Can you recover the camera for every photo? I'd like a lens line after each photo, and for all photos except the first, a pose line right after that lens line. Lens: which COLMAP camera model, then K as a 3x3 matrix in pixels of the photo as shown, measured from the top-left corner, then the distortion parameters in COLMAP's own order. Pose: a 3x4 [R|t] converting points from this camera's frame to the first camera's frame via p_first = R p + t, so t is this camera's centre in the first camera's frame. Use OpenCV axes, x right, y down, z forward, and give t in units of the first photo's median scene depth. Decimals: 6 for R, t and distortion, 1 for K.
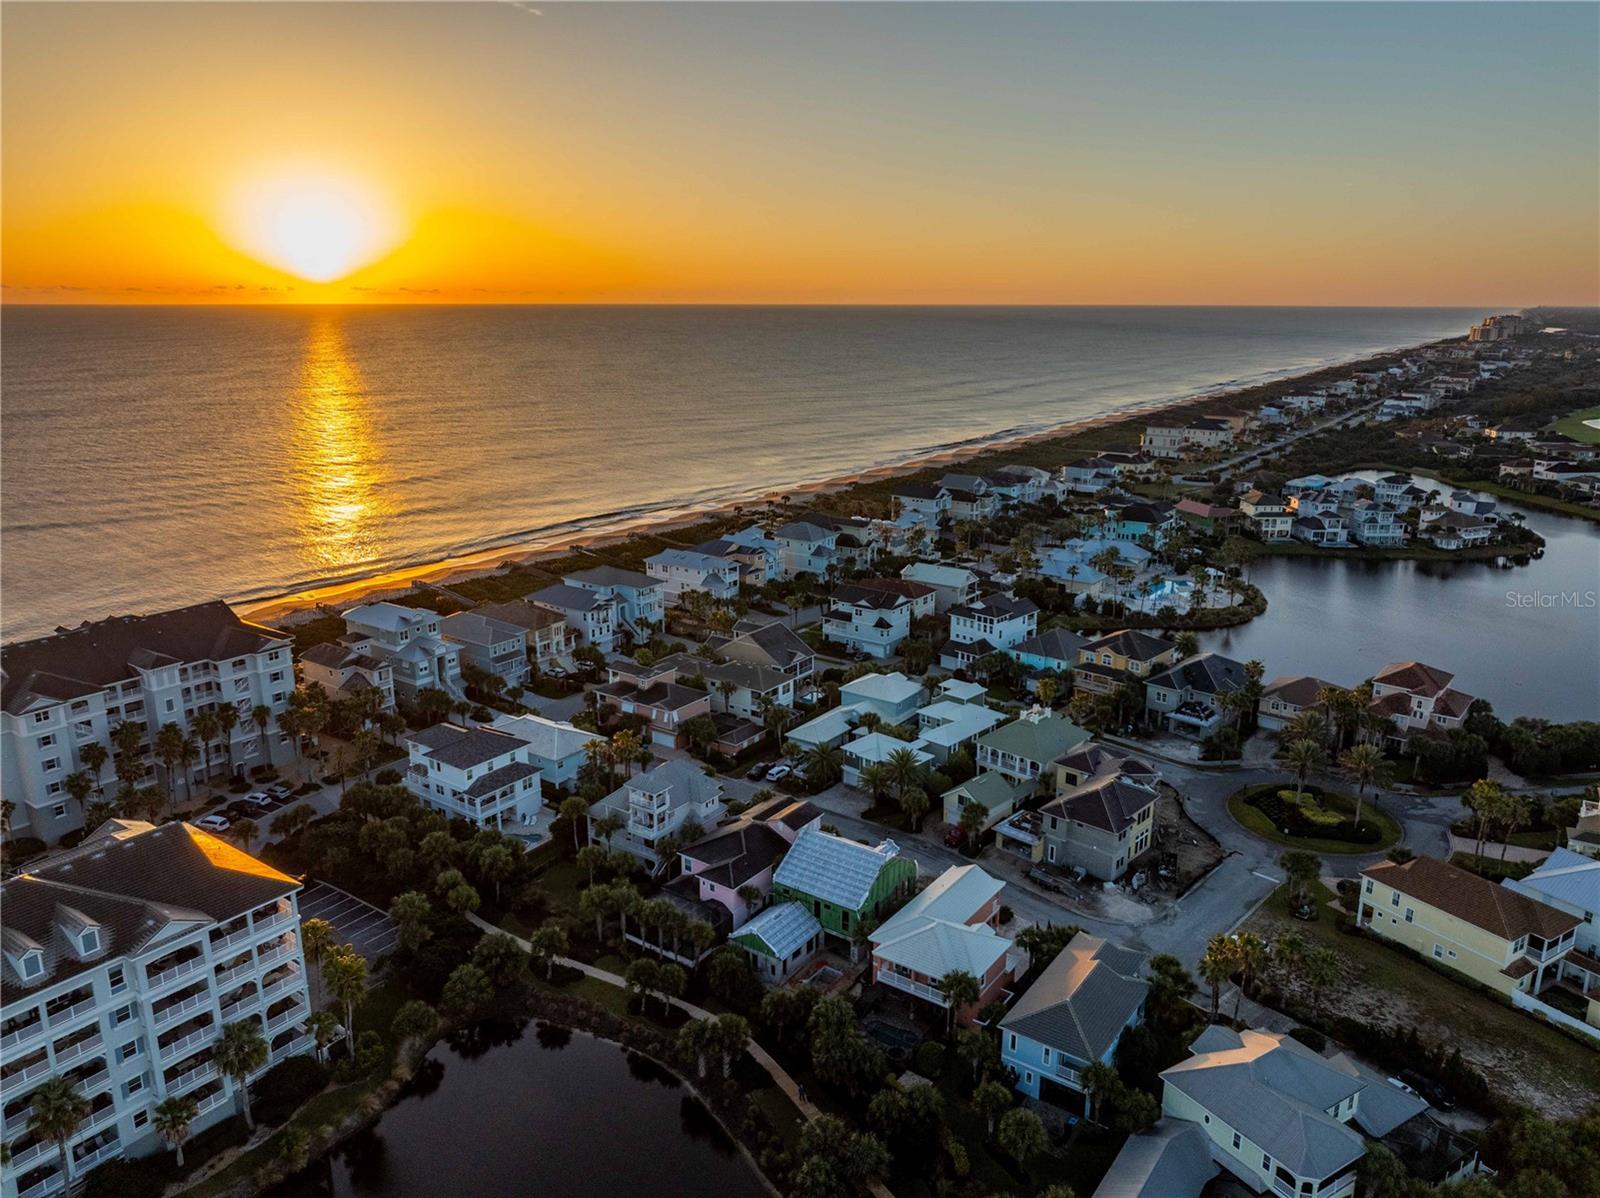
lens RADIAL K [[1115.4, 0, 800.0], [0, 1115.4, 599.0], [0, 0, 1]] dist [-0.004323, -0.006668]
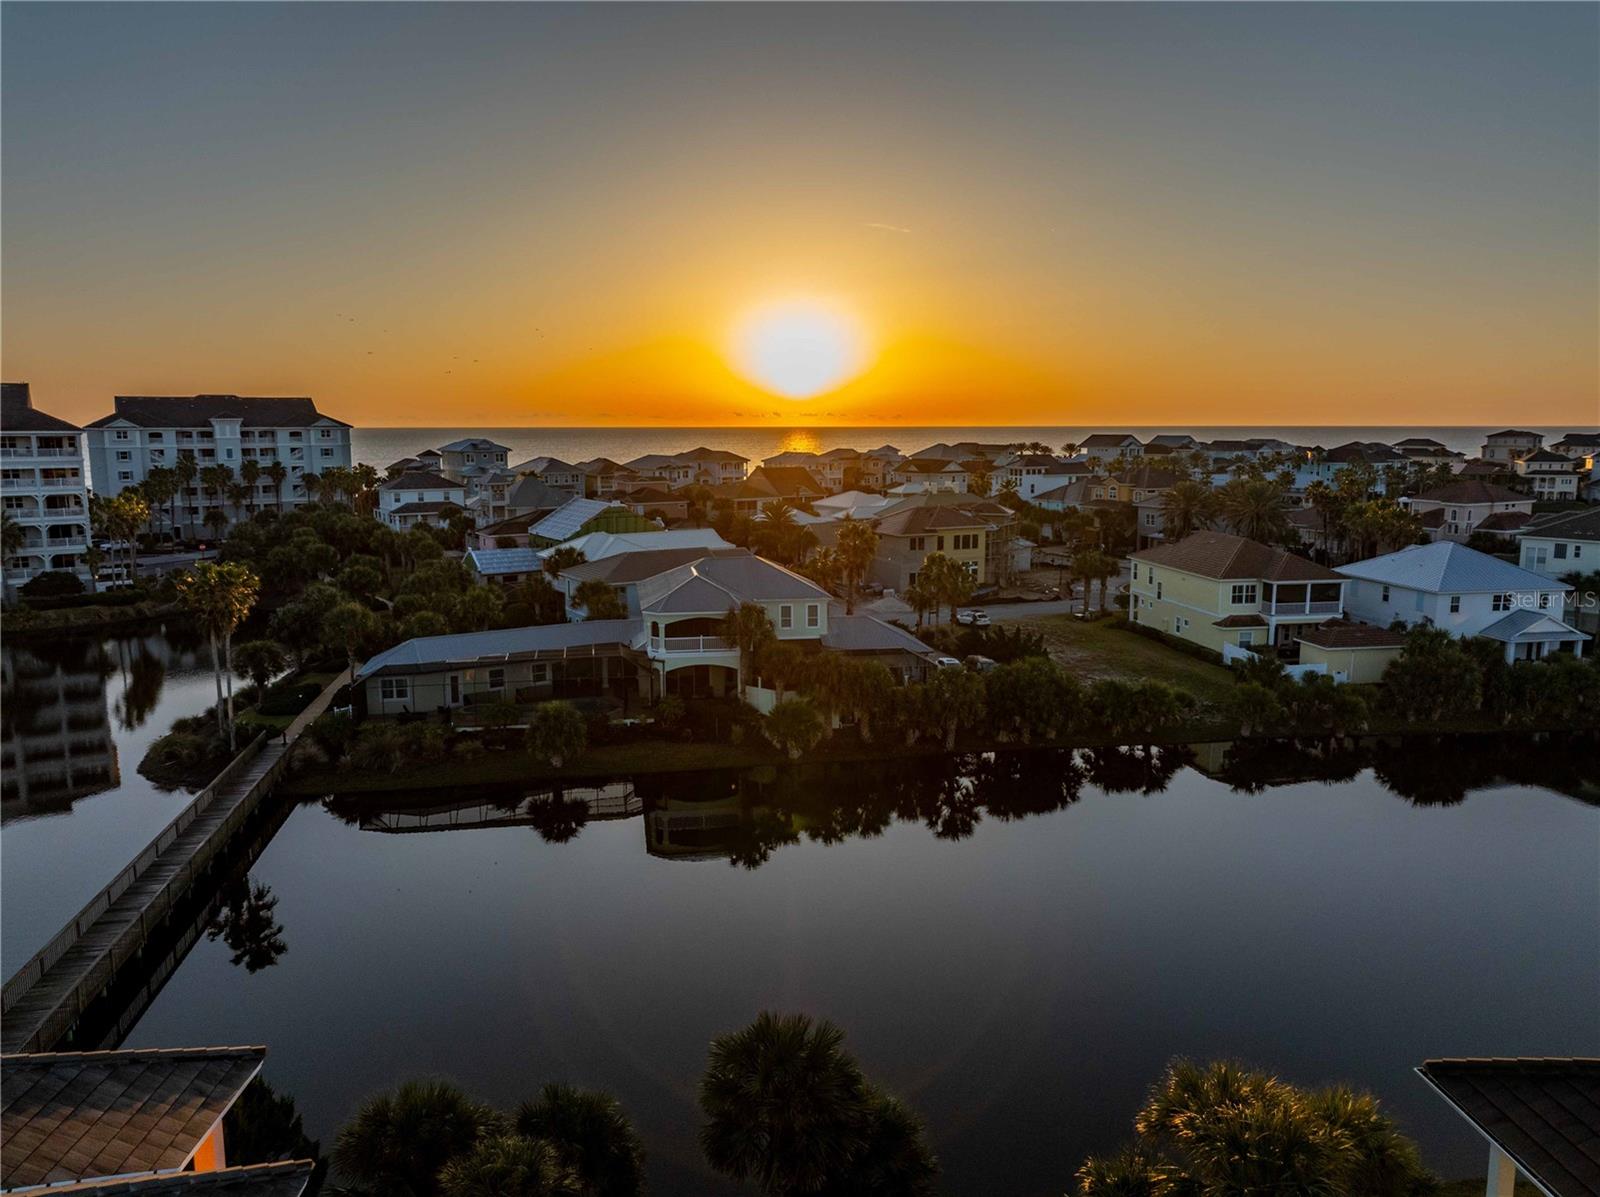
lens RADIAL K [[1123.1, 0, 803.8], [0, 1123.1, 599.5], [0, 0, 1]] dist [-0.007936, -0.001221]
pose [[0.927381, 0.052065, -0.370477, 0.584362], [-0.092251, 0.991516, -0.091579, 0.373283], [0.362565, 0.119105, 0.924316, 0.130630]]
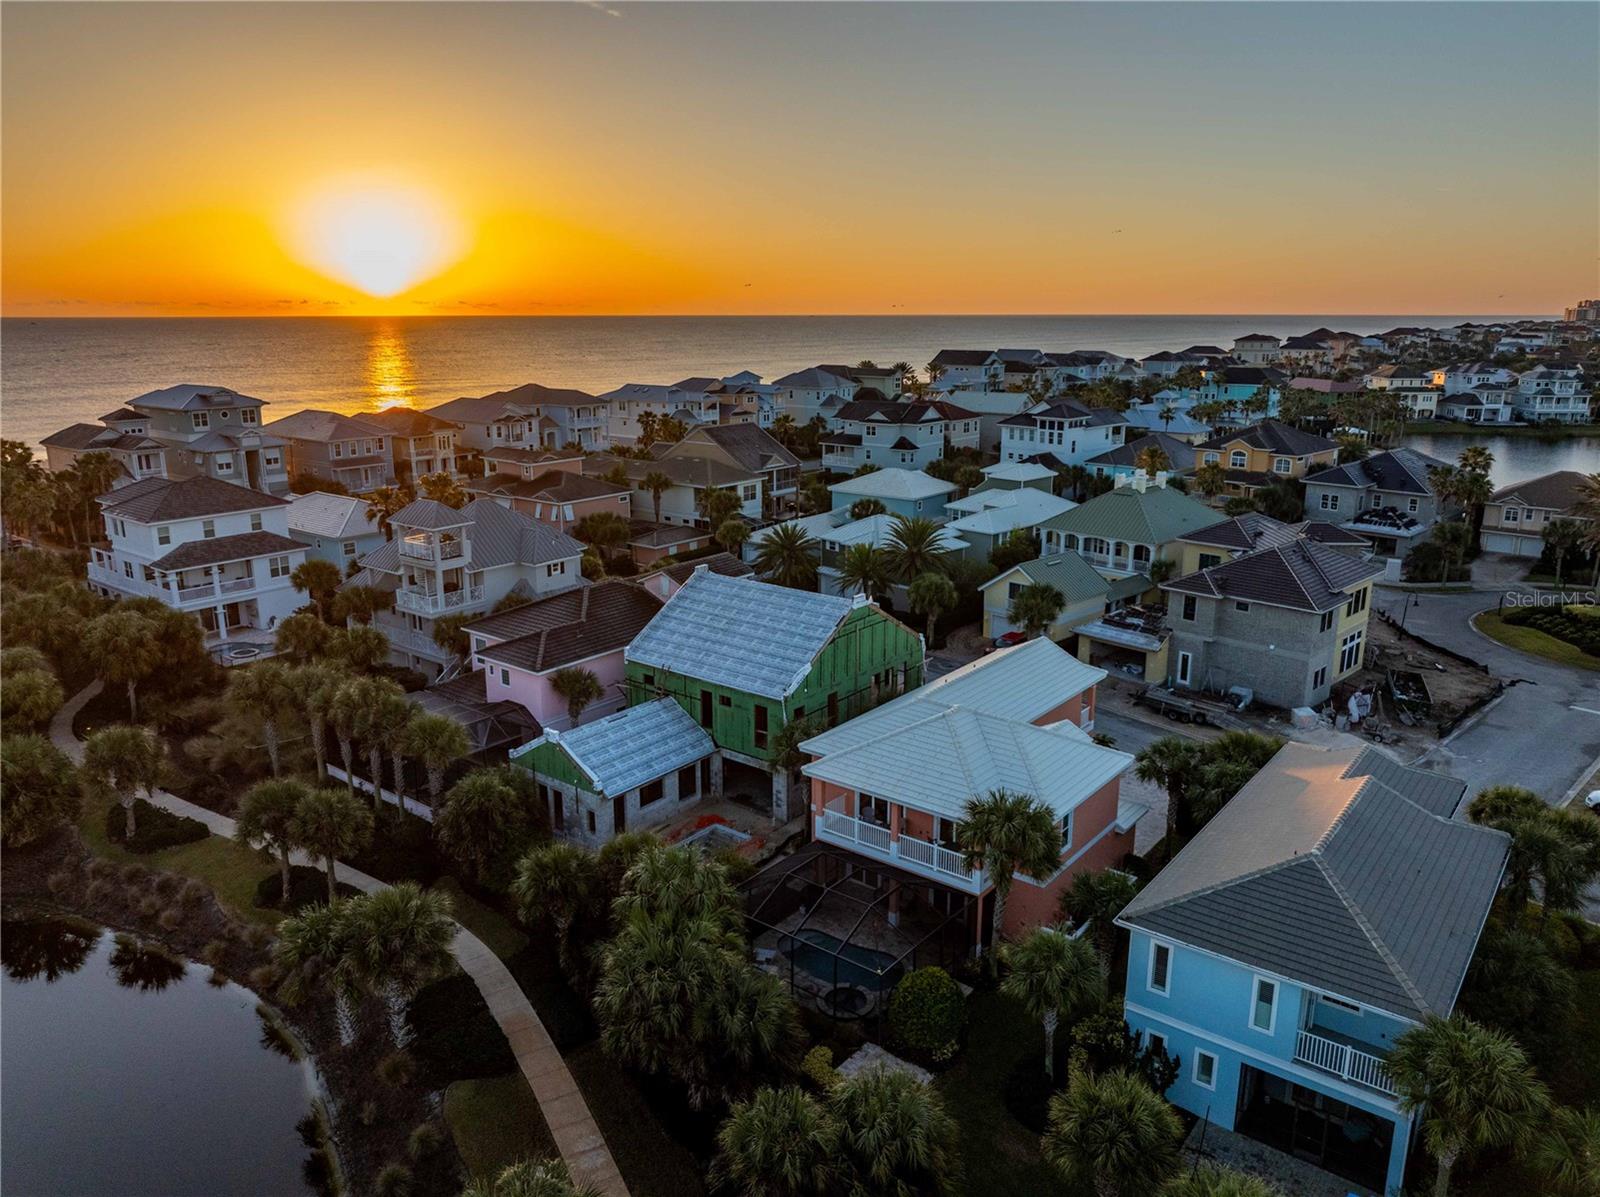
lens RADIAL K [[1115.4, 0, 800.0], [0, 1115.4, 598.5], [0, 0, 1]] dist [-0.004323, -0.006668]
pose [[0.998846, 0.007573, -0.047428, 0.072804], [-0.008157, 0.999893, -0.012133, 0.223575], [0.047331, 0.012506, 0.998801, 0.499983]]
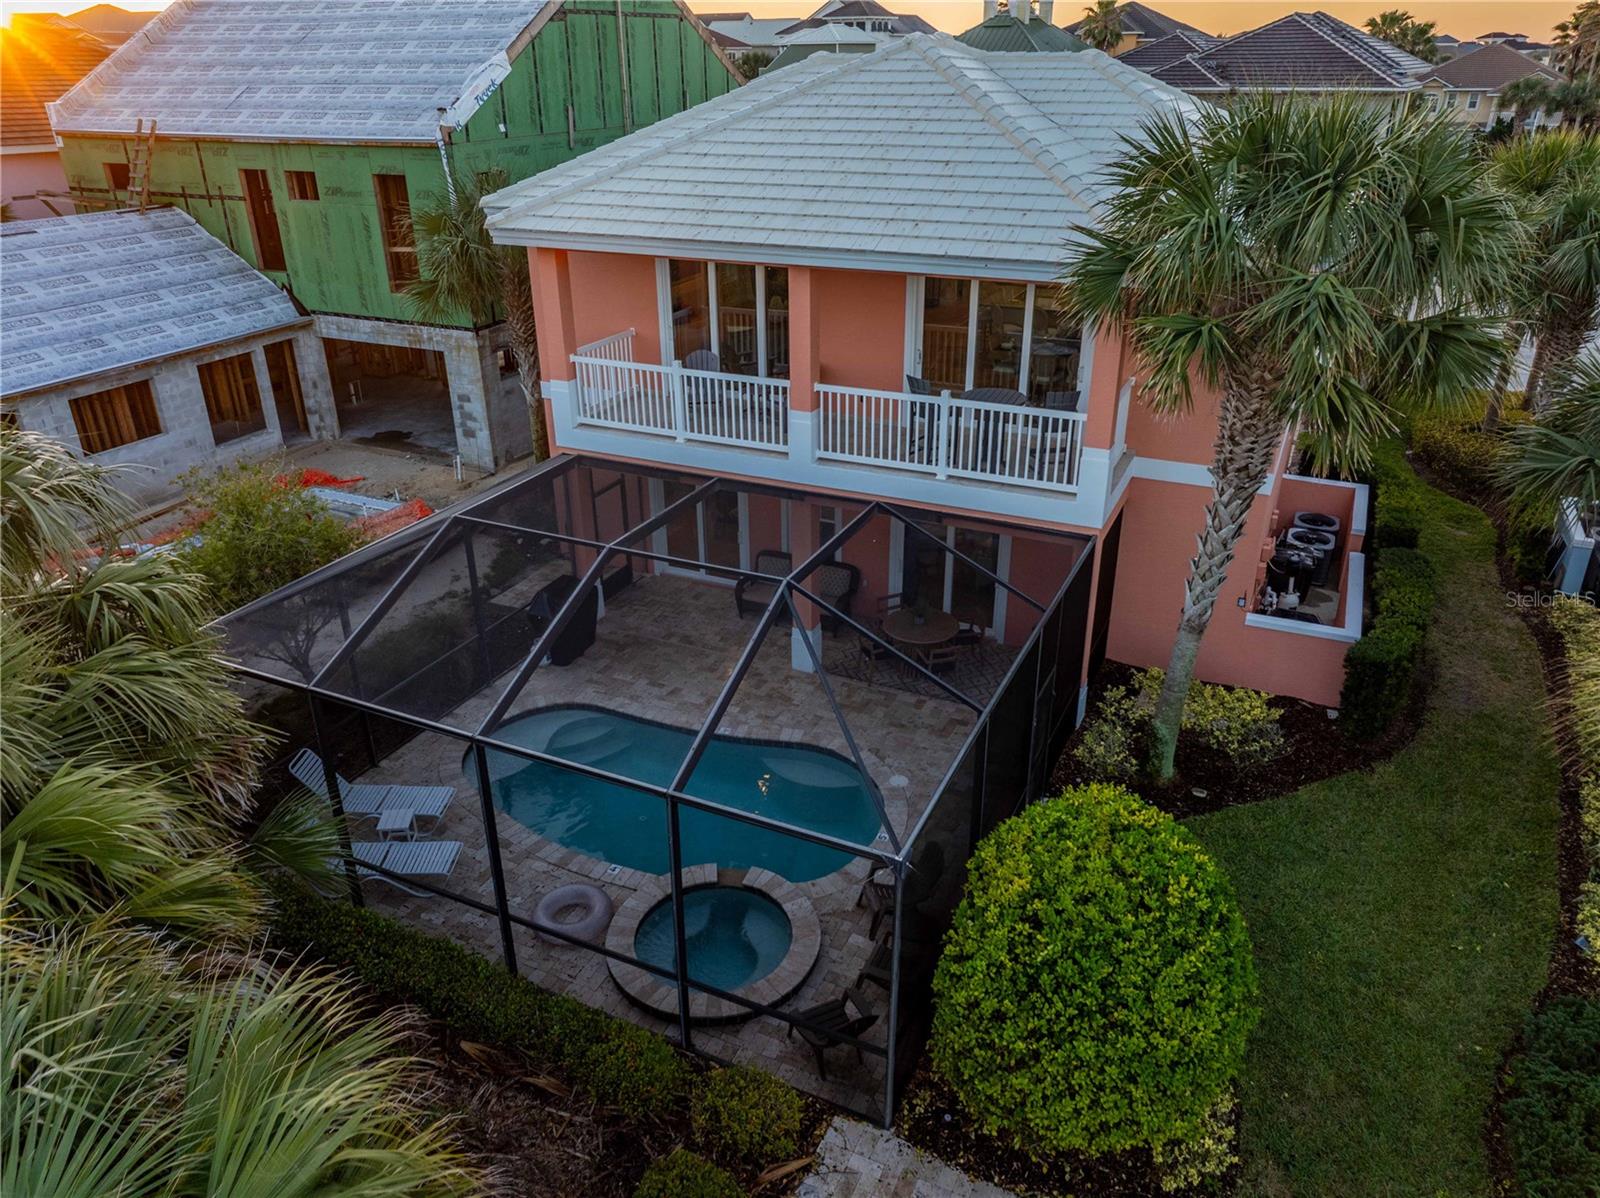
lens RADIAL K [[1123.1, 0, 803.8], [0, 1123.1, 600.0], [0, 0, 1]] dist [-0.007936, -0.001221]
pose [[0.983607, -0.087849, 0.157480, 0.066917], [0.056975, 0.979972, 0.190808, 0.293614], [-0.171089, -0.178708, 0.968913, 0.742661]]
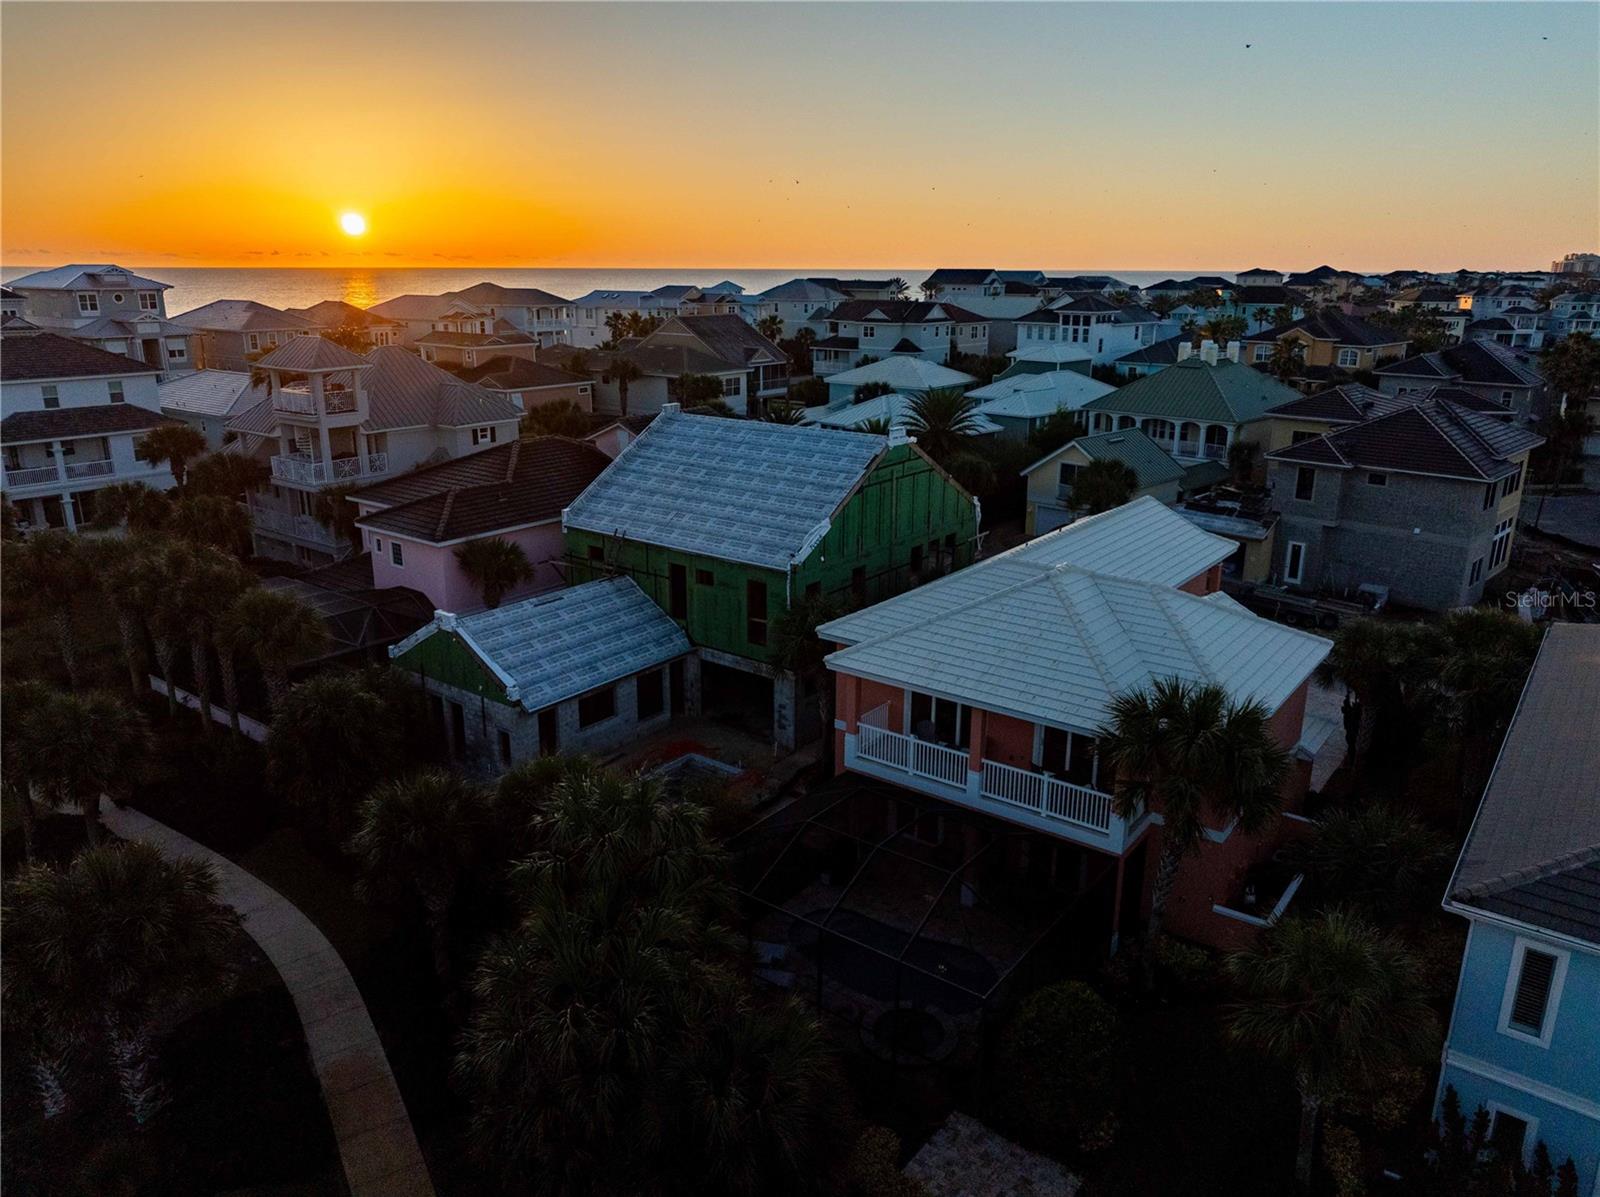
lens RADIAL K [[1115.4, 0, 800.0], [0, 1115.4, 598.5], [0, 0, 1]] dist [-0.004323, -0.006668]
pose [[0.999541, 0.009539, -0.028739, 0.057674], [-0.008806, 0.999635, 0.025533, 0.256610], [0.028972, -0.025268, 0.999261, 0.634257]]
